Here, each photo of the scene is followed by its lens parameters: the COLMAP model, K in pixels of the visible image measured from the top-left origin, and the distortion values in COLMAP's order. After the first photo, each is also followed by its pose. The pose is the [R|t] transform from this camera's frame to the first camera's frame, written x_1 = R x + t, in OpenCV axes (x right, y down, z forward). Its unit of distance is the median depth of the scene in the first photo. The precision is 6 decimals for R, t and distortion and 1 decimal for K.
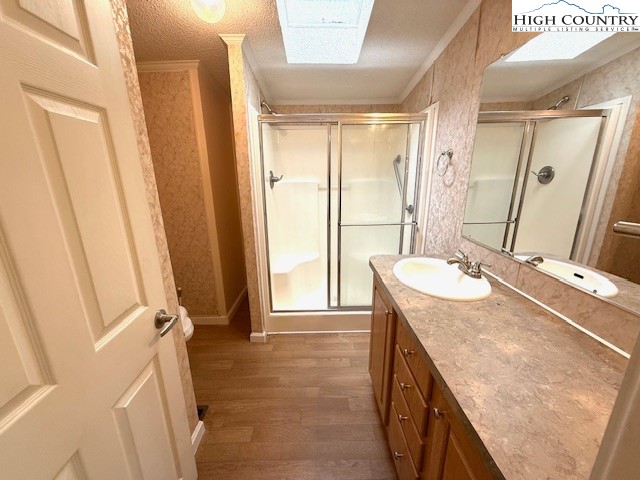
lens RADIAL K [[255.0, 0, 318.8], [0, 255.0, 239.0], [0, 0, 1]] dist [0.000903, -0.000384]
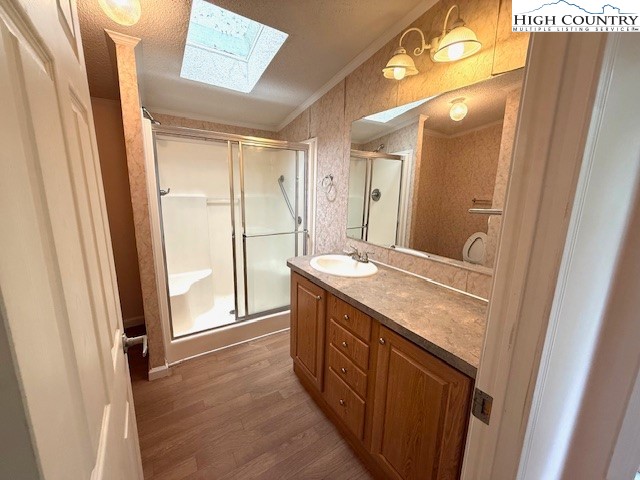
lens RADIAL K [[255.0, 0, 316.5], [0, 255.0, 240.3], [0, 0, 1]] dist [0.000903, -0.000384]
pose [[0.846239, -0.072941, 0.527787, -0.251625], [0.105420, 0.993923, -0.031666, 0.027985], [-0.522270, 0.082436, 0.848786, -0.064377]]
